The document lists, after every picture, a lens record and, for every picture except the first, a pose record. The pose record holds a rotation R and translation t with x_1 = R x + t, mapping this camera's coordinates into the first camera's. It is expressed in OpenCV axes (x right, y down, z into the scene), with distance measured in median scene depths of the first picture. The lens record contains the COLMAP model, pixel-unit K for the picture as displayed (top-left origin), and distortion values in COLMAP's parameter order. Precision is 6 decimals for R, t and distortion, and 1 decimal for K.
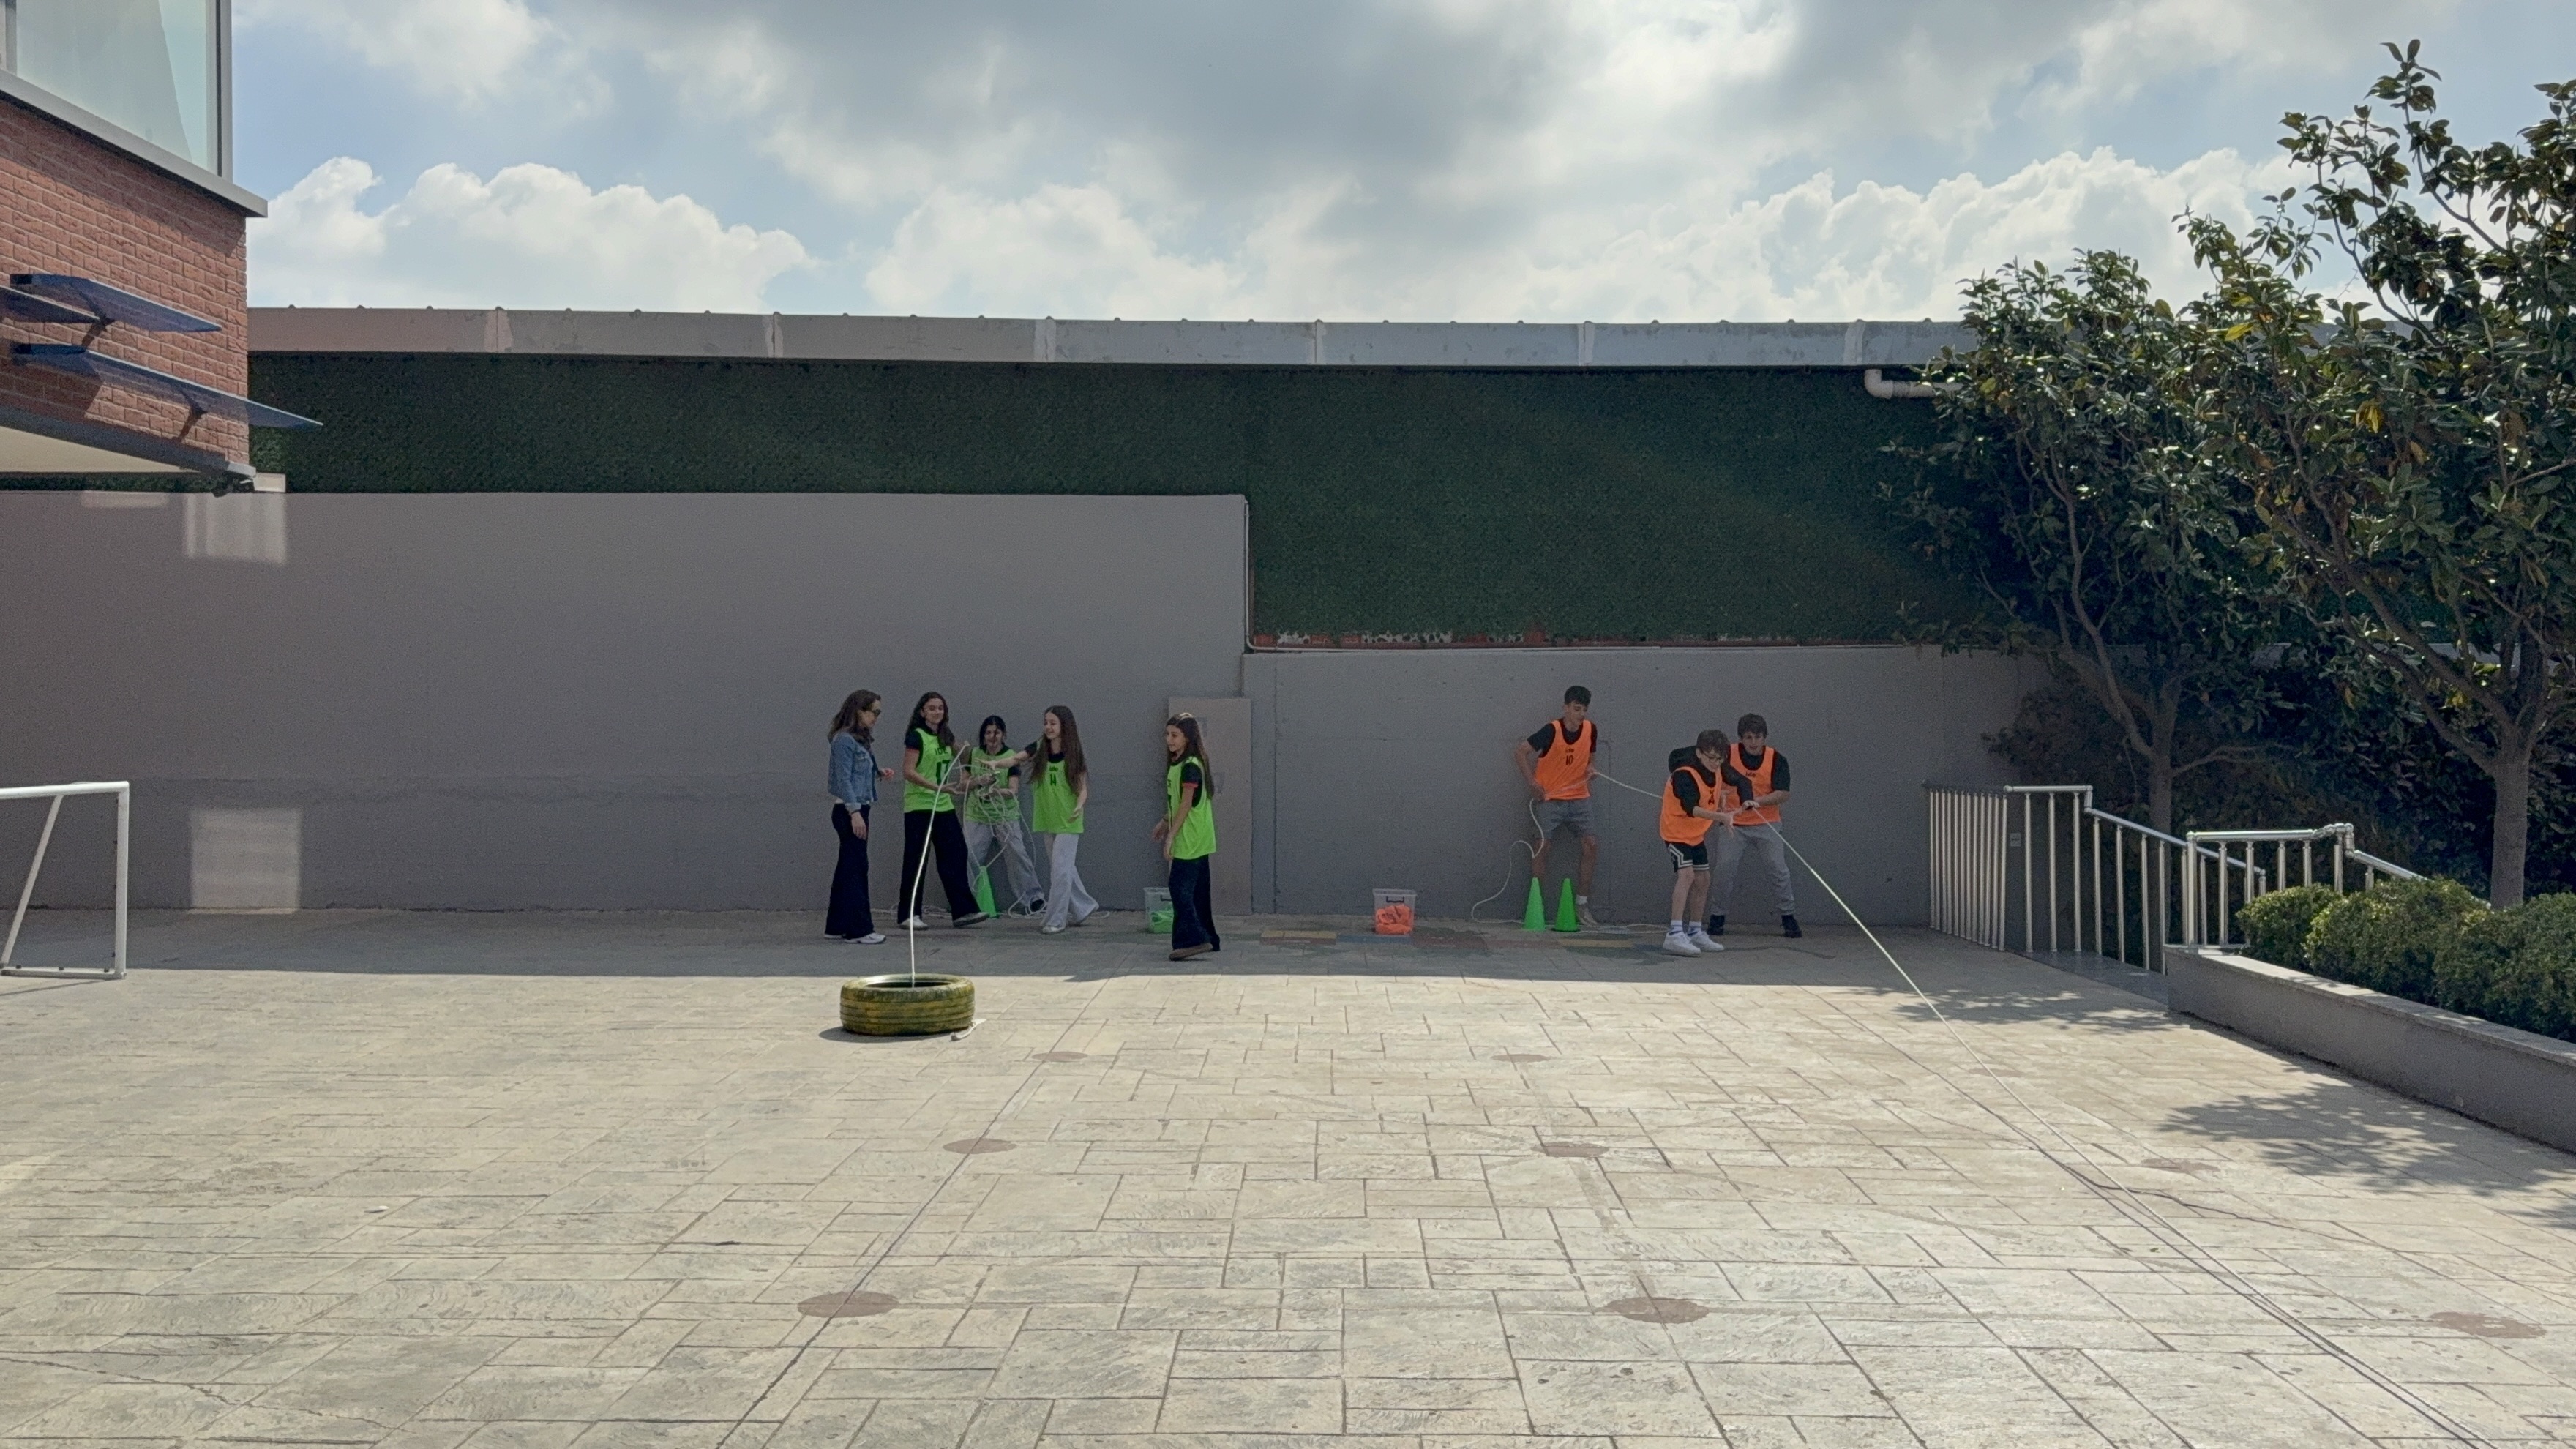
lens RADIAL K [[2160.1, 0, 1290.5], [0, 2160.1, 732.1], [0, 0, 1]] dist [0.102067, -0.181357]
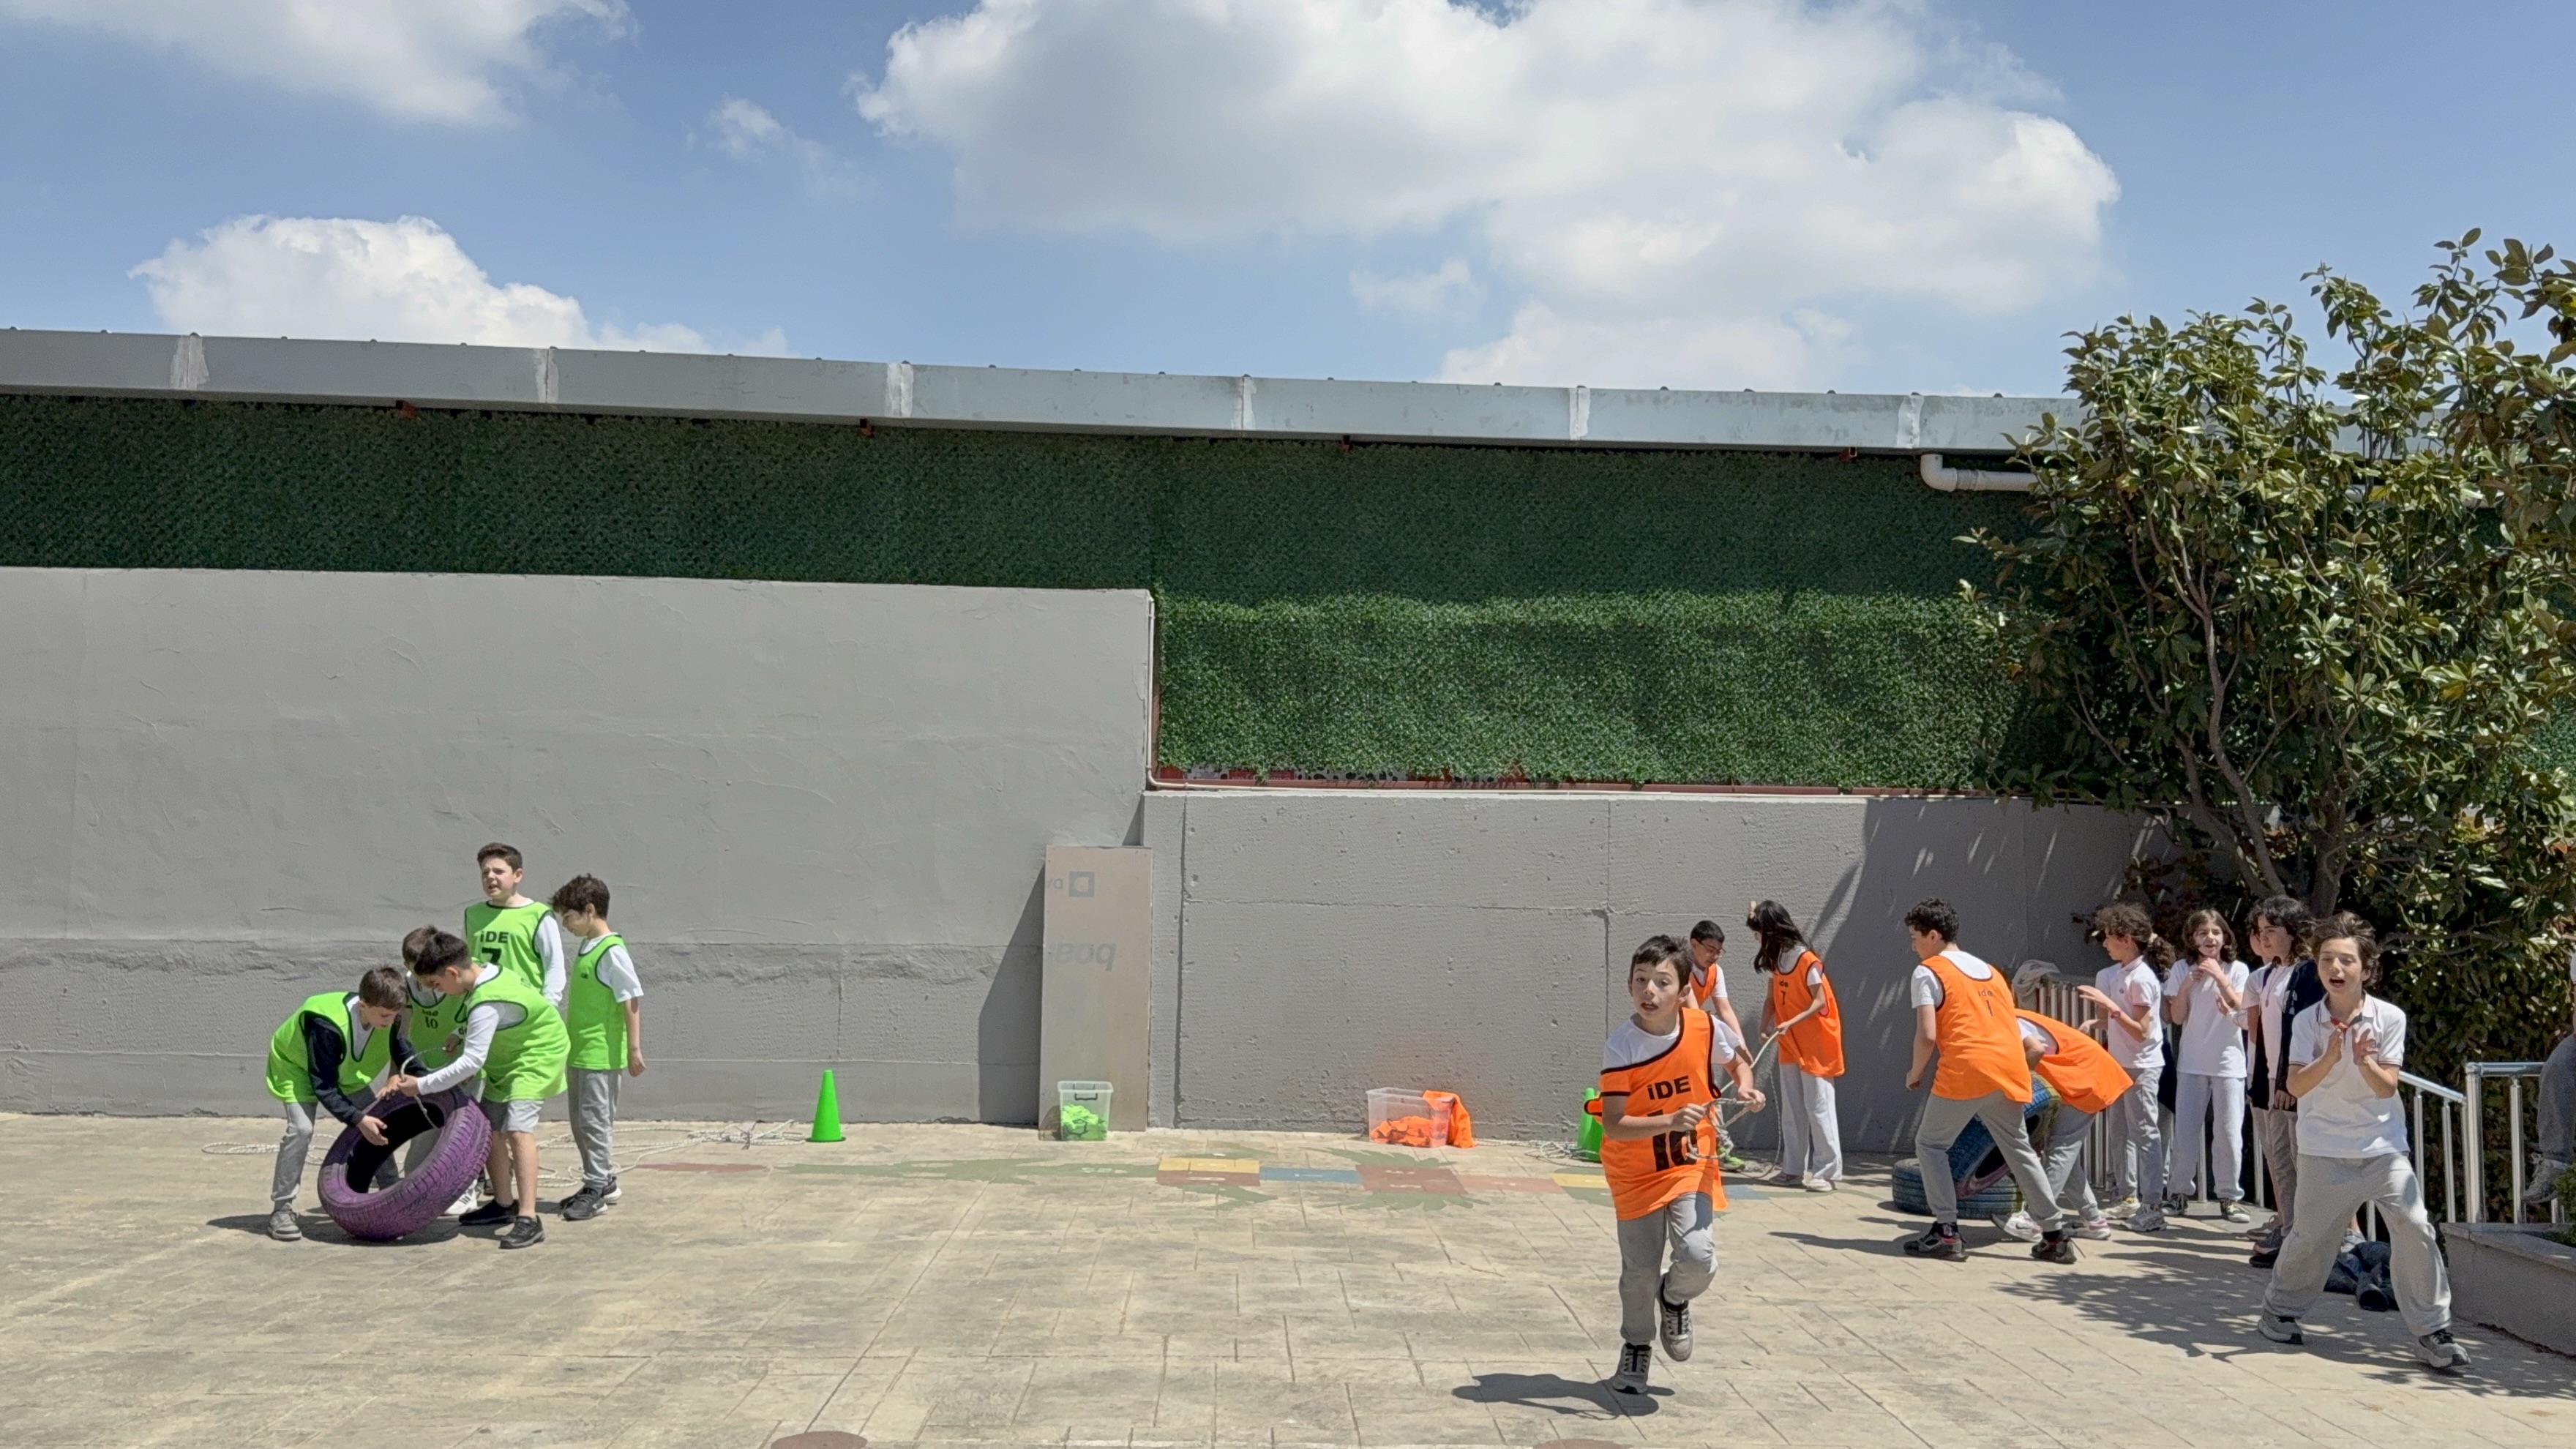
lens RADIAL K [[2160.1, 0, 1290.5], [0, 2160.1, 732.1], [0, 0, 1]] dist [0.102067, -0.181357]
pose [[0.998714, 0.019070, 0.046970, -0.005801], [-0.015630, 0.997242, -0.072549, -0.001993], [-0.048224, 0.071722, 0.996258, 0.221121]]
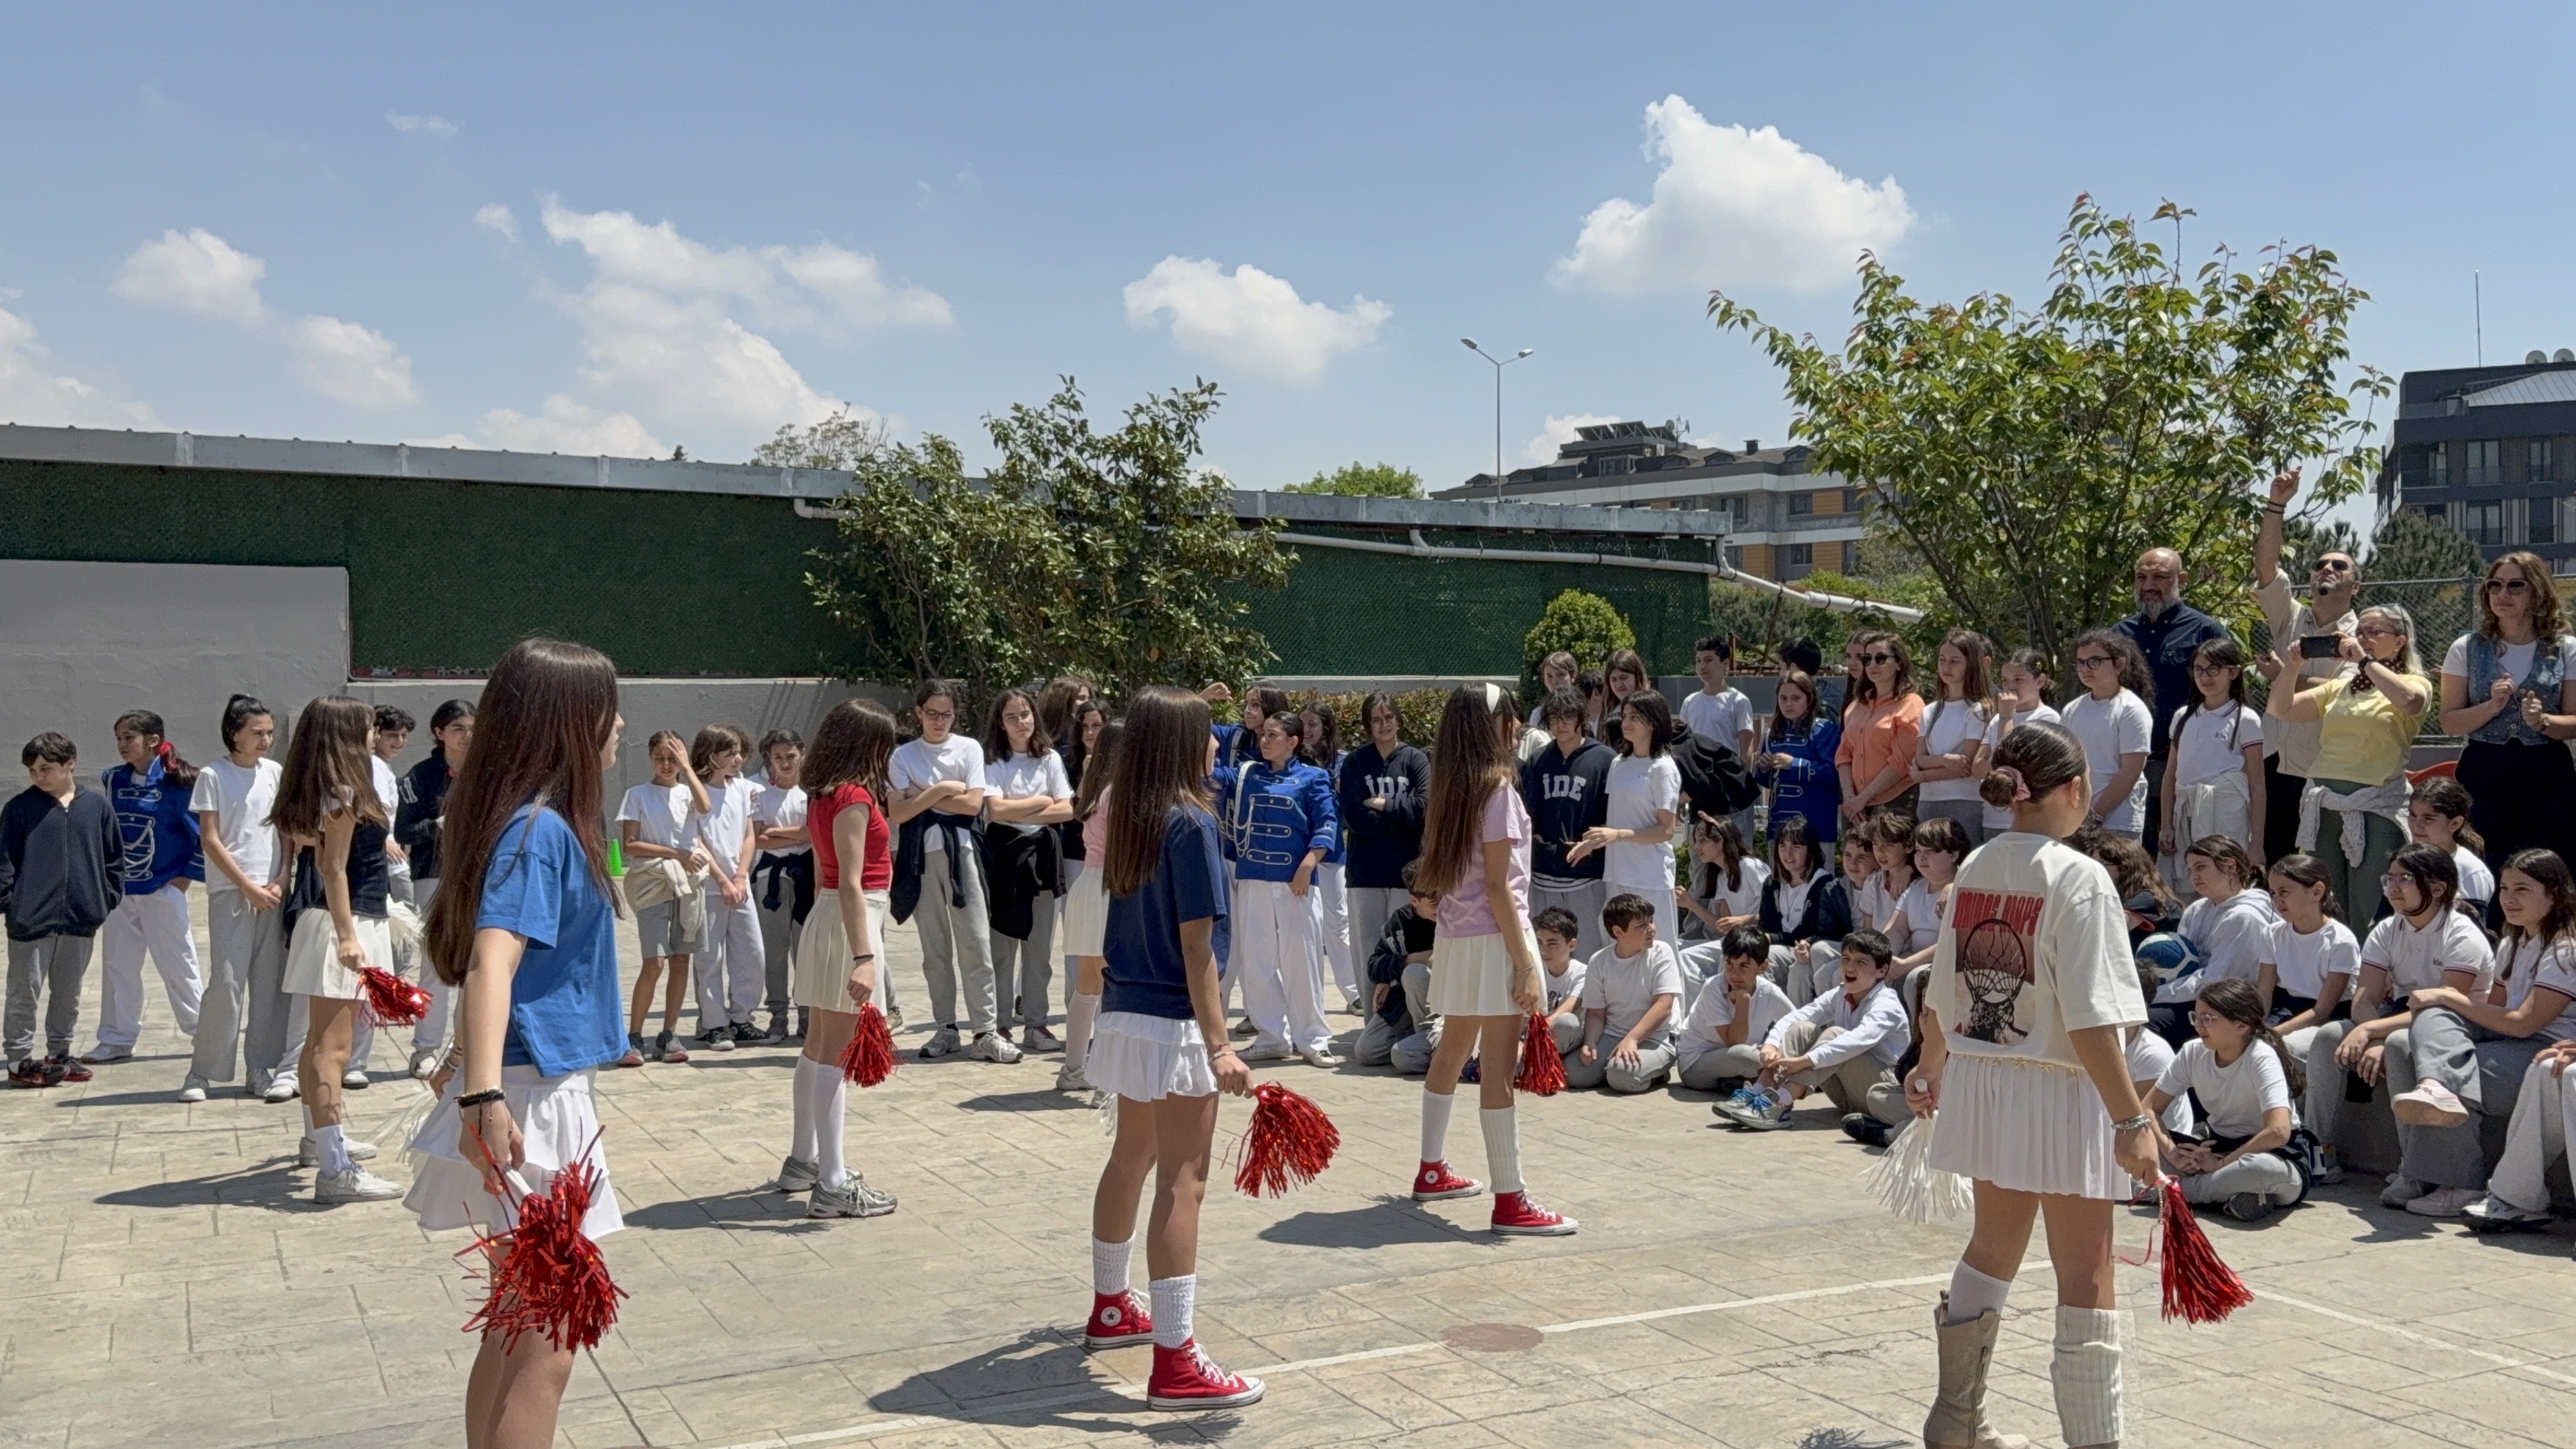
lens RADIAL K [[2160.1, 0, 1290.5], [0, 2160.1, 732.1], [0, 0, 1]] dist [0.102067, -0.181357]
pose [[0.886367, -0.008111, 0.462912, -0.137016], [0.011737, 0.999919, -0.004954, 0.008488], [-0.462834, 0.009824, 0.886391, -0.520323]]
